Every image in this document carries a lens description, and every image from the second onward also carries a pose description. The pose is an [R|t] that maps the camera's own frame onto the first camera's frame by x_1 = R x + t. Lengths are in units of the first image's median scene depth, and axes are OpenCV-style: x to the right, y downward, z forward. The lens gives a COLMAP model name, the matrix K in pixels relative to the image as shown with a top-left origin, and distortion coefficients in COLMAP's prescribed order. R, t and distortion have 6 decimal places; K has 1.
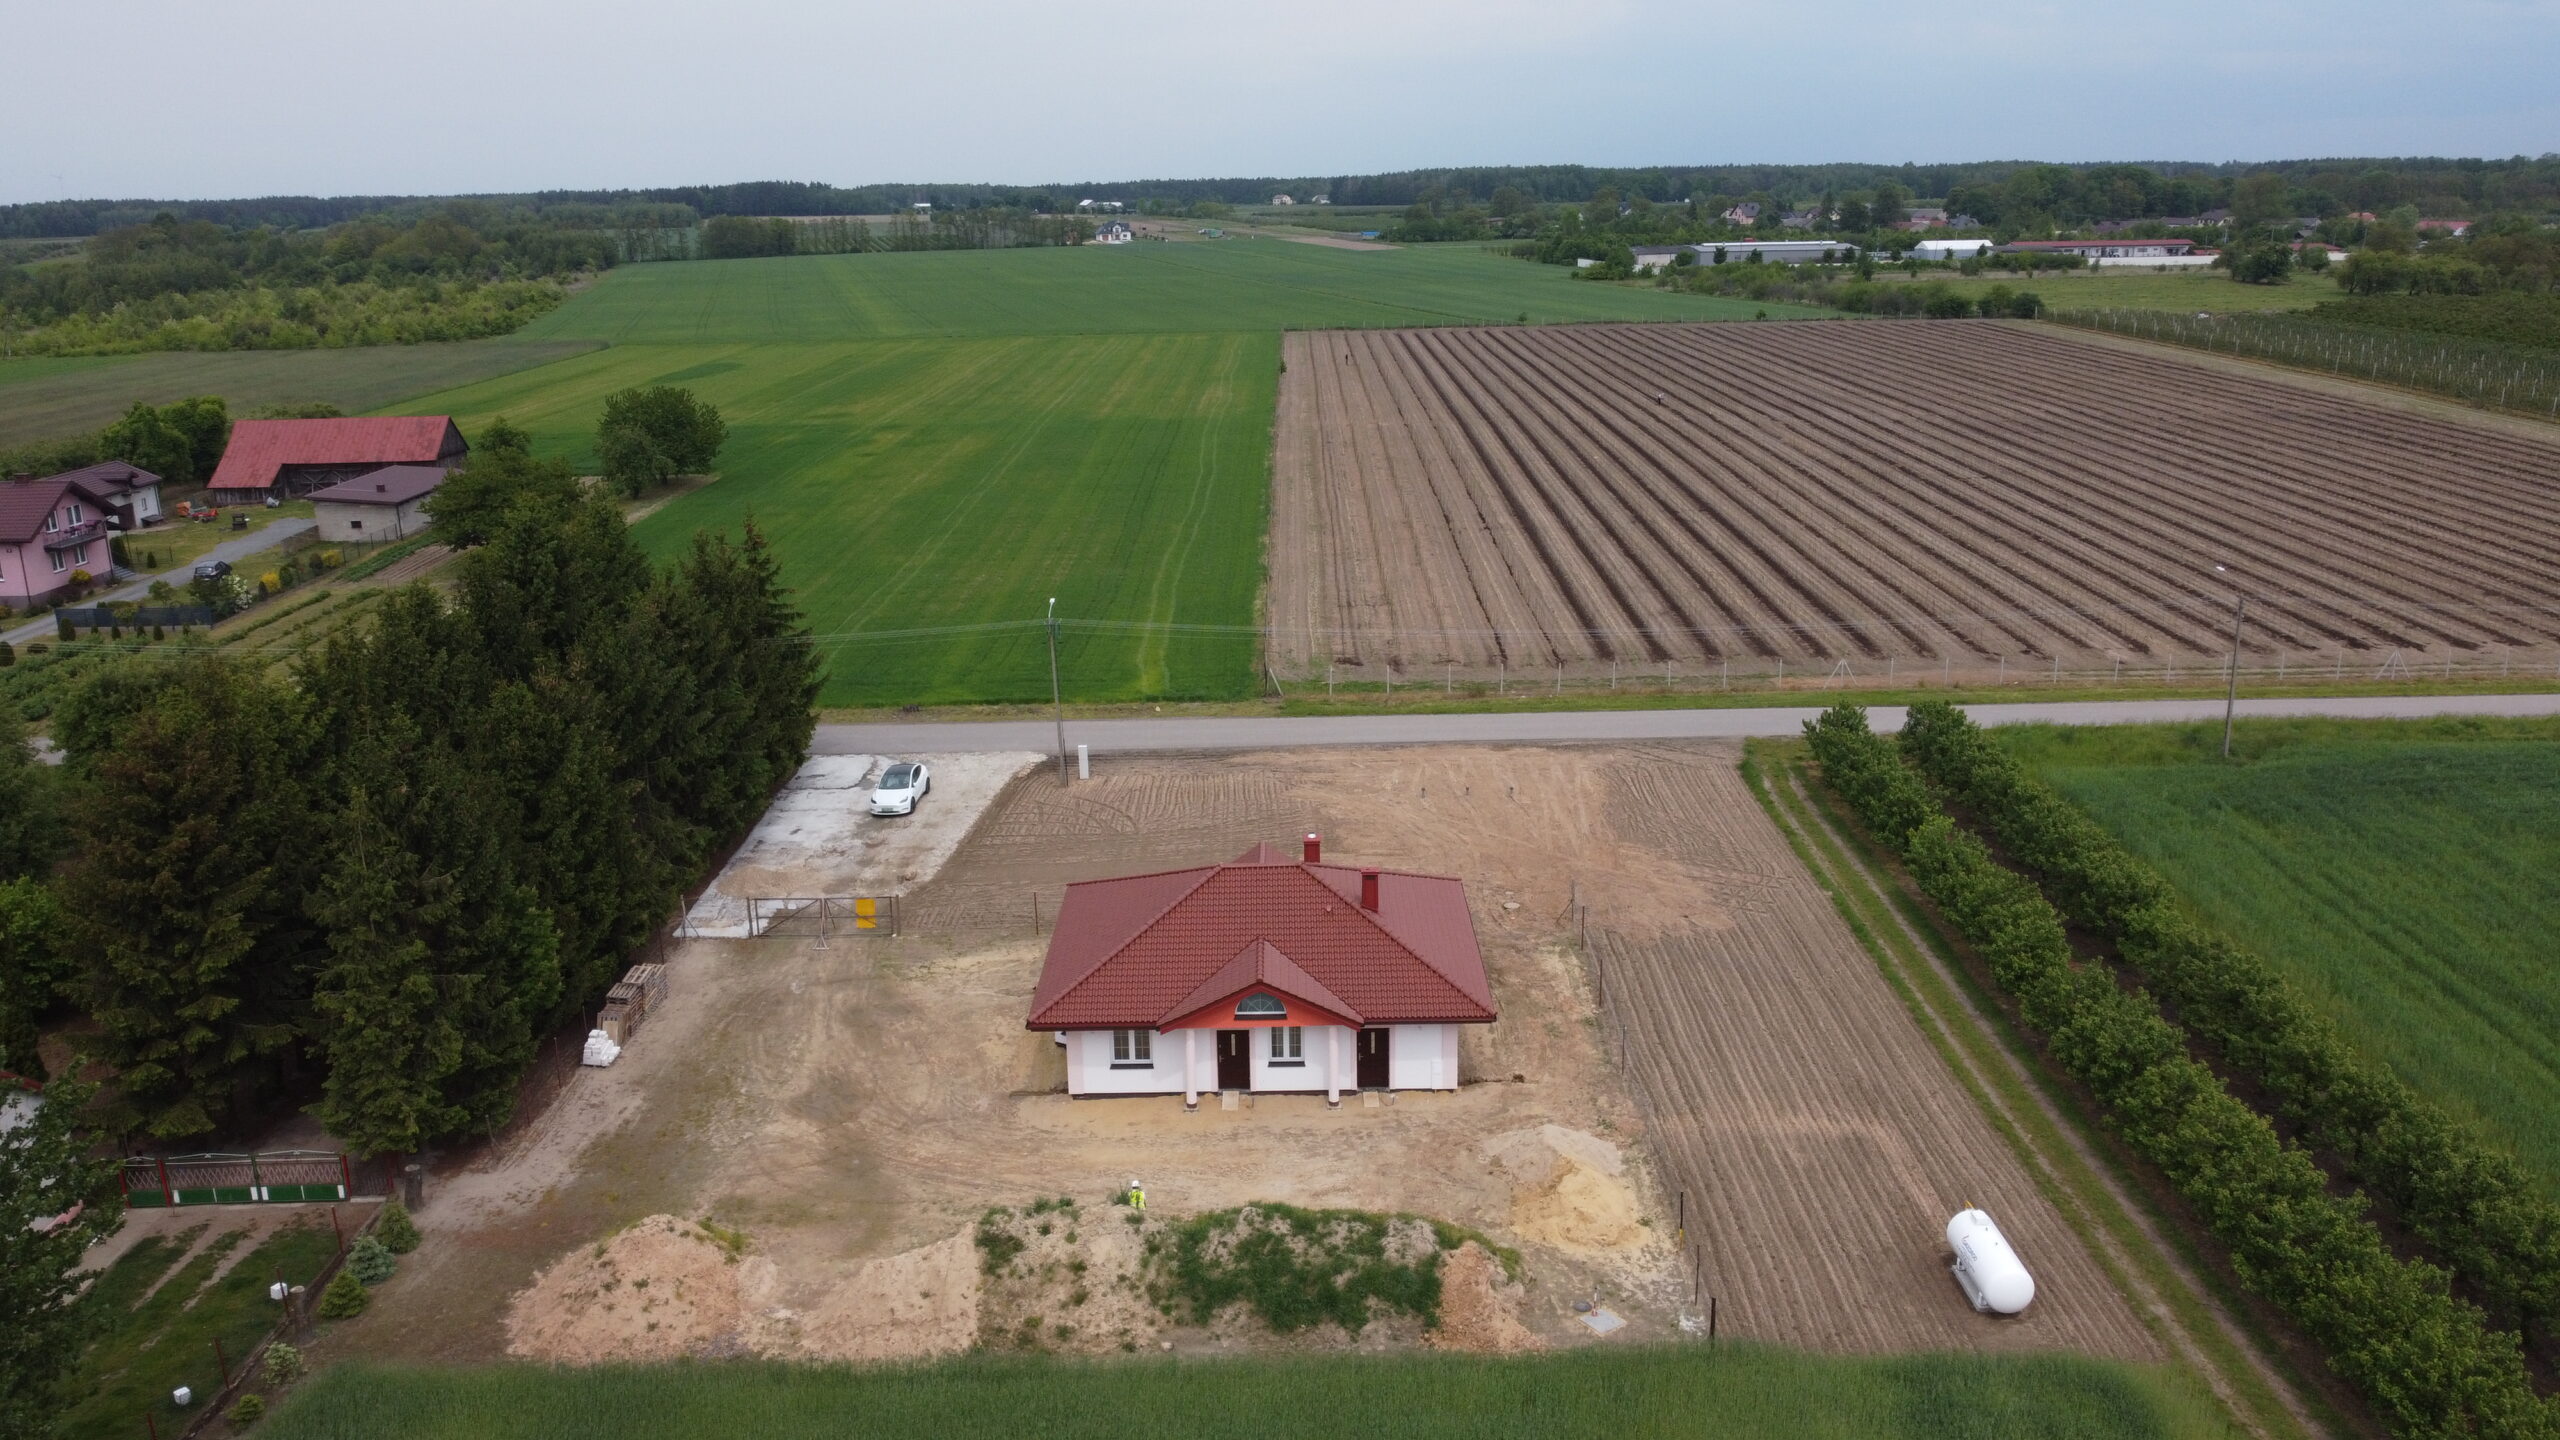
lens RADIAL K [[1936.0, 0, 1284.1], [0, 1936.0, 719.9], [0, 0, 1]] dist [-0.015143, 0.006514]
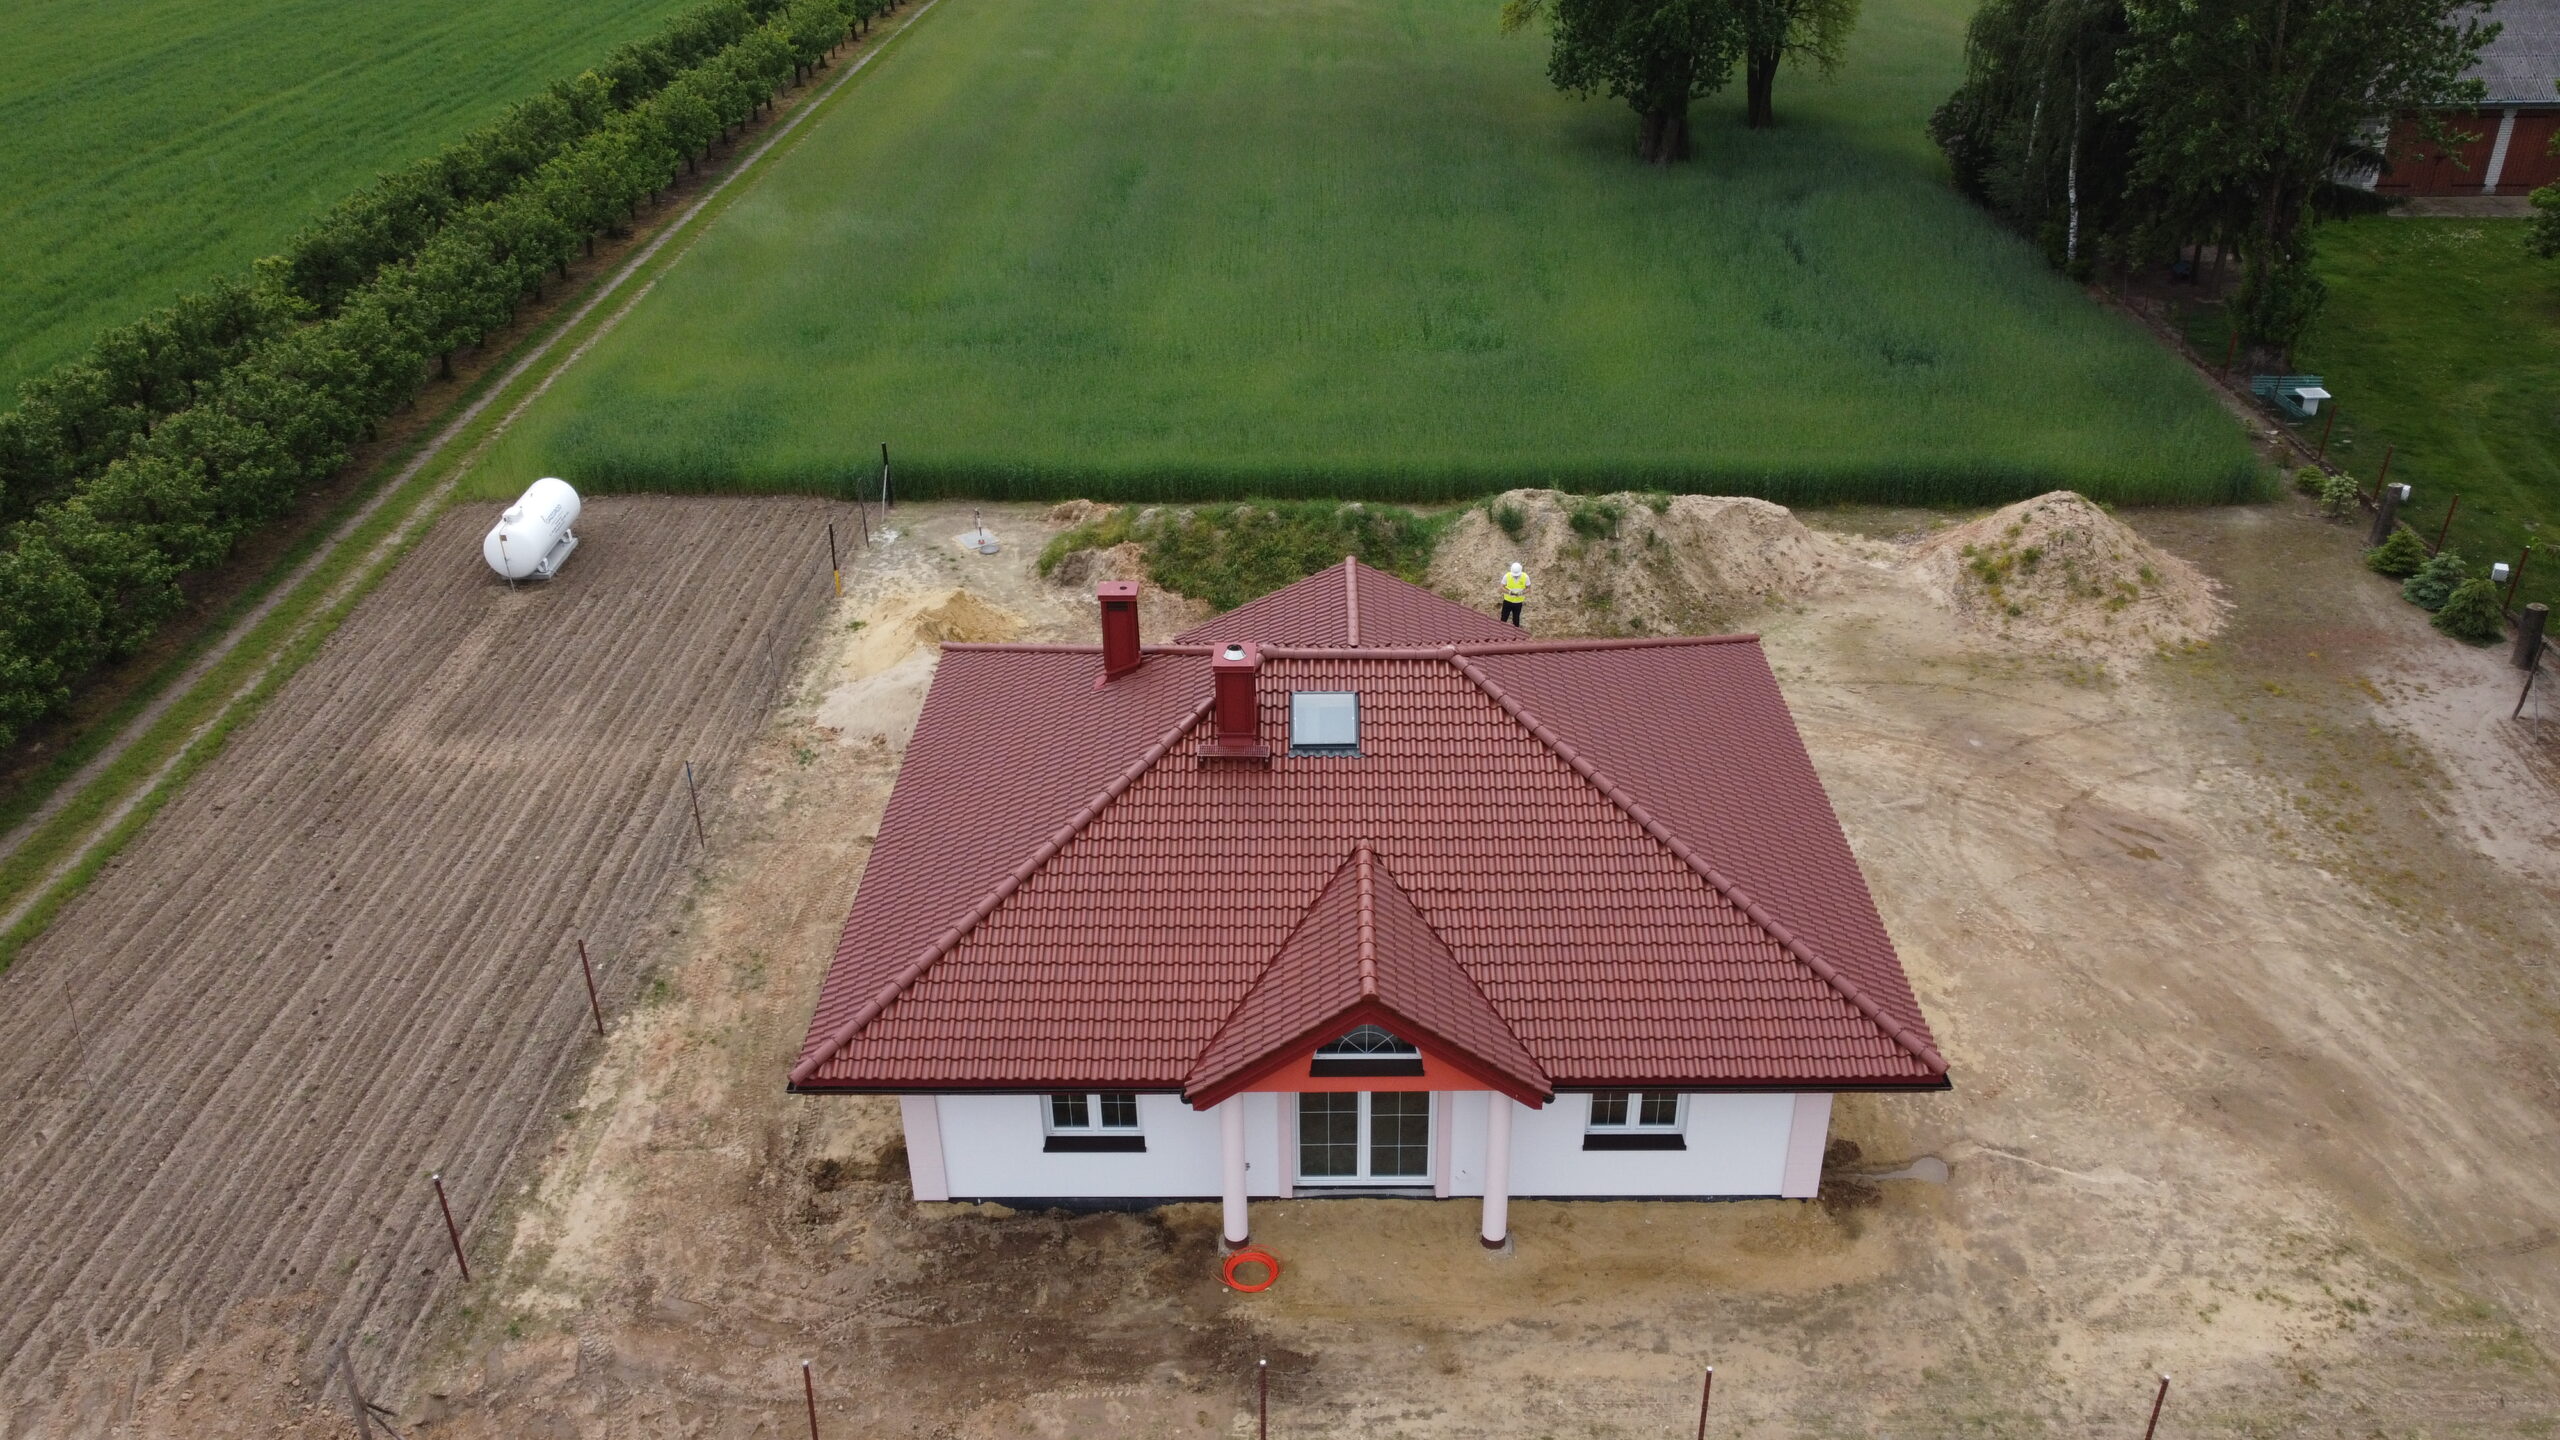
lens RADIAL K [[1936.0, 0, 1284.1], [0, 1936.0, 719.9], [0, 0, 1]] dist [-0.015143, 0.006514]
pose [[-0.999394, 0.020696, 0.027974, -0.007148], [0.034427, 0.705096, 0.708276, -0.207615], [-0.005066, 0.708810, -0.705381, 1.236248]]
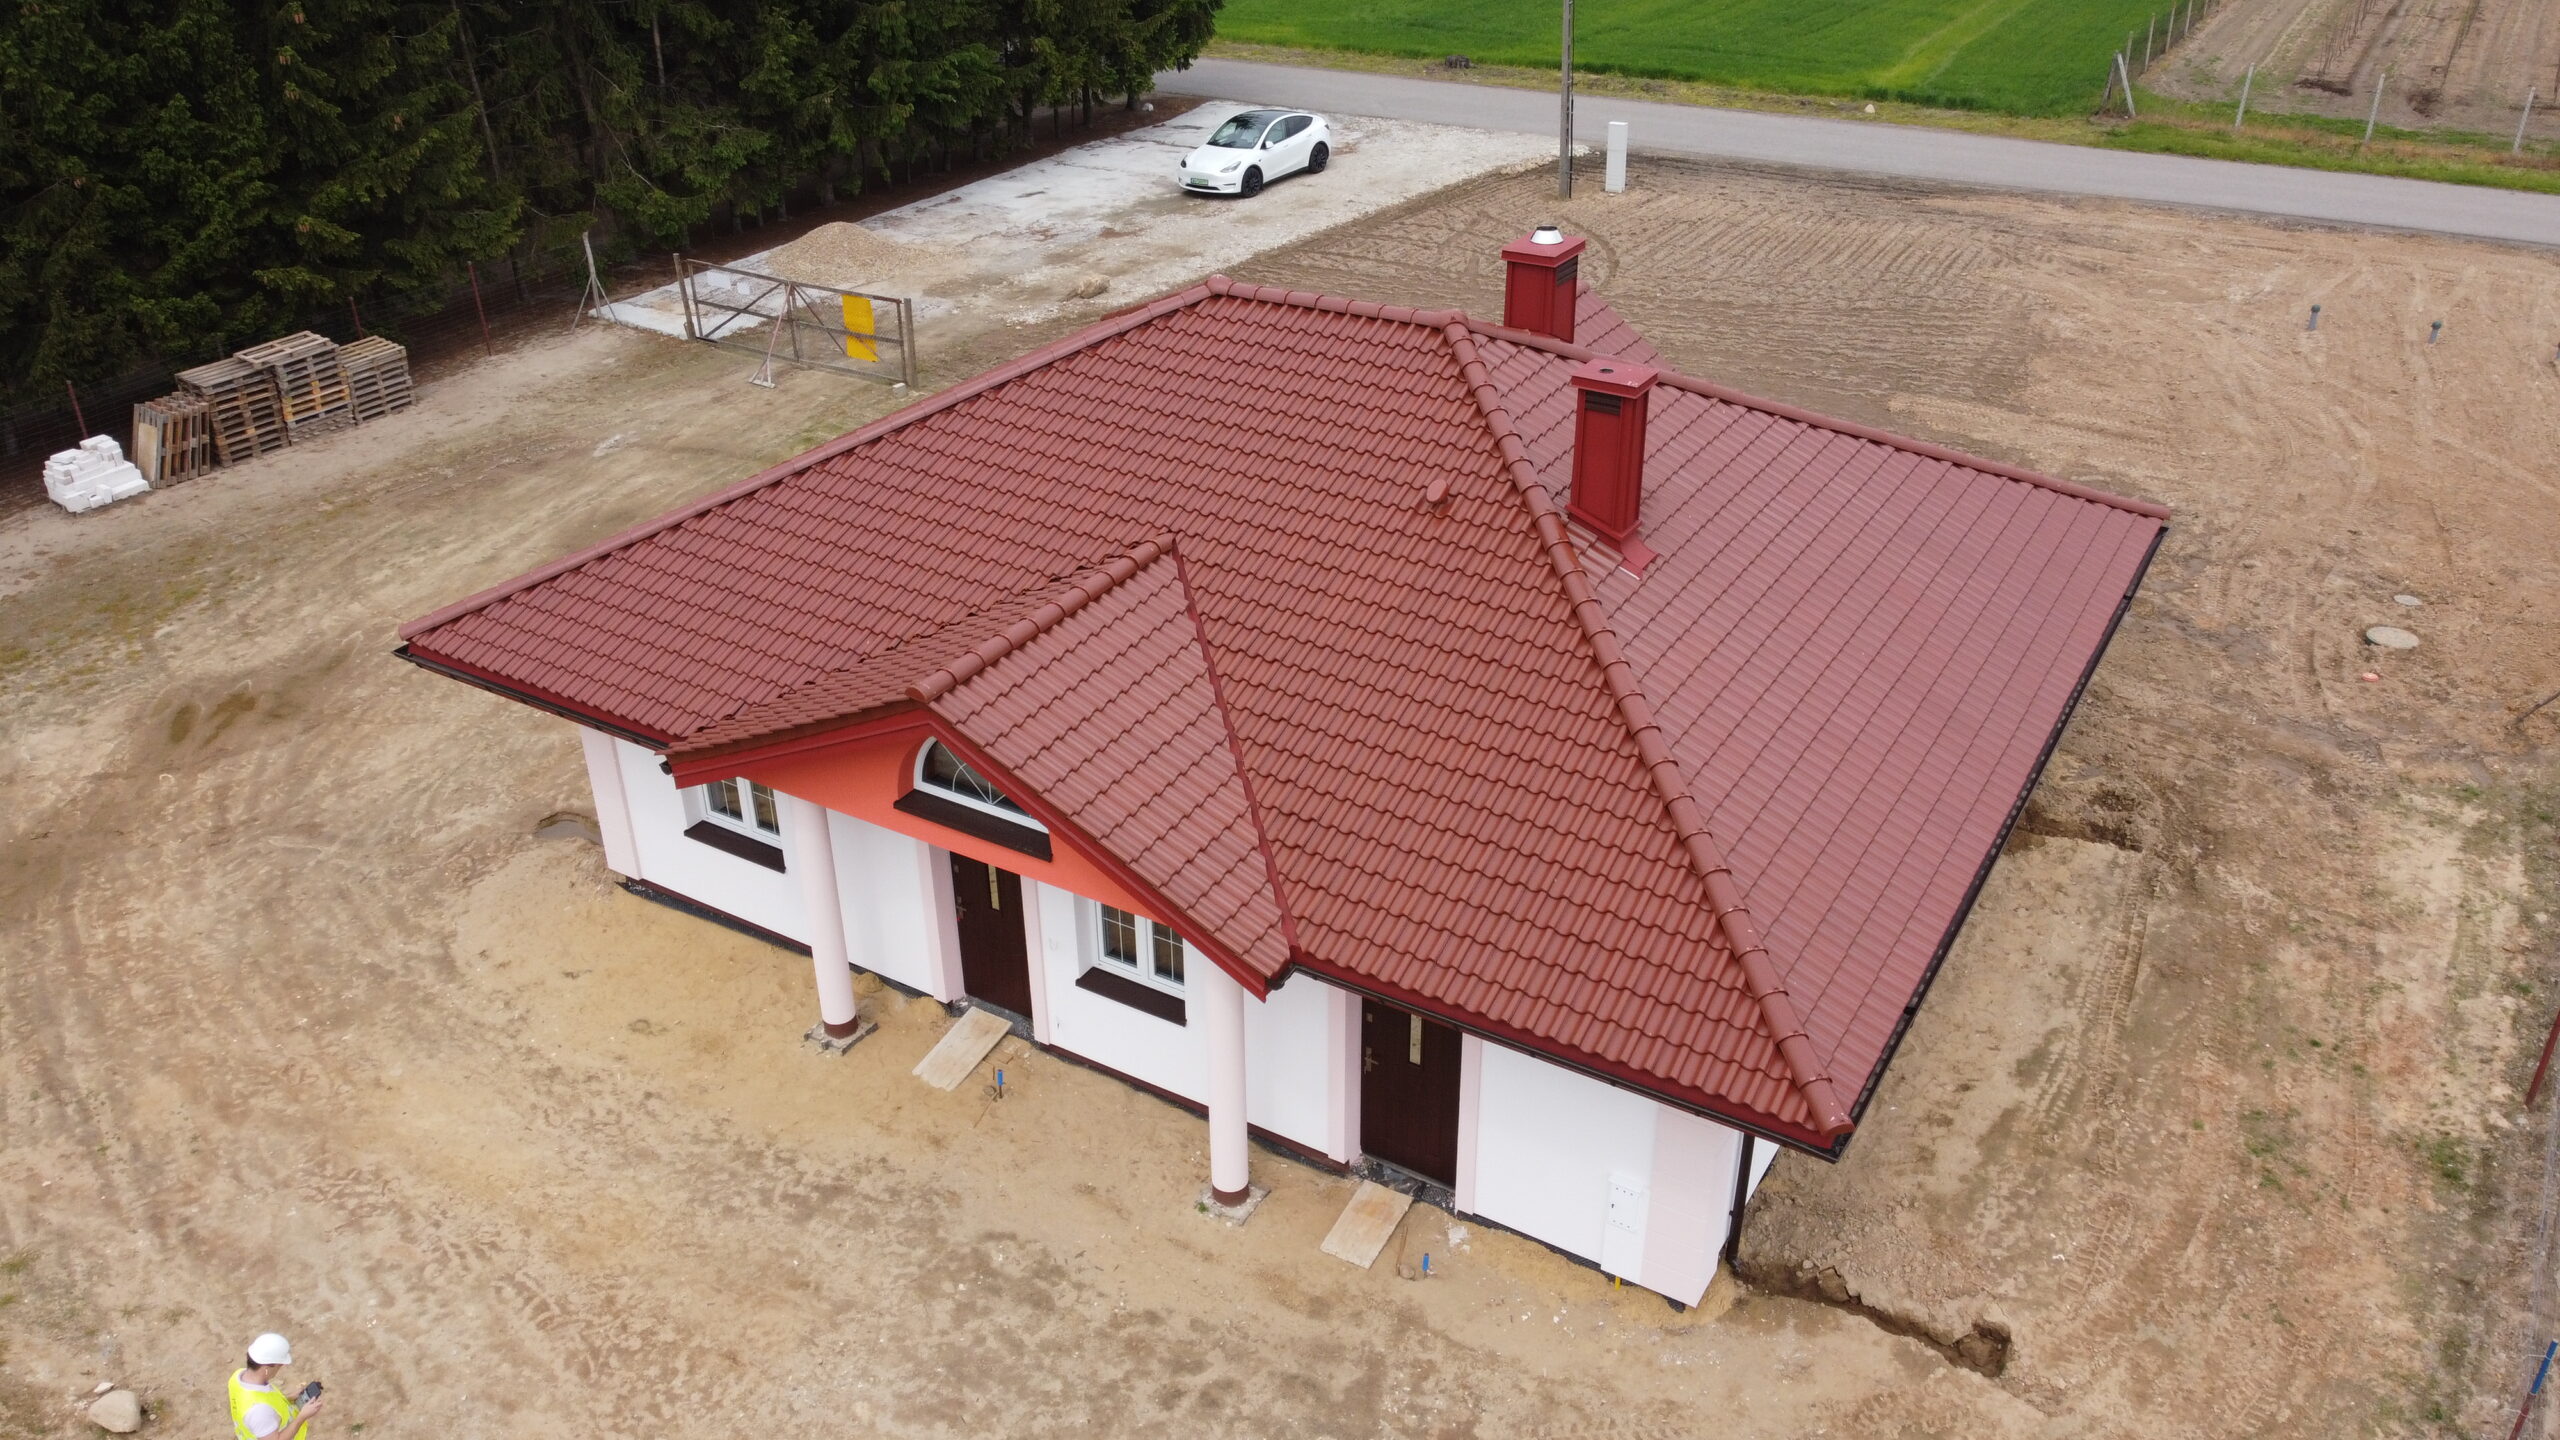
lens RADIAL K [[1936.0, 0, 1284.1], [0, 1936.0, 719.9], [0, 0, 1]] dist [-0.015143, 0.006514]
pose [[0.852339, 0.258158, -0.454833, 0.123143], [-0.145914, 0.952528, 0.267206, 0.054320], [0.502223, -0.161383, 0.849546, 0.694029]]
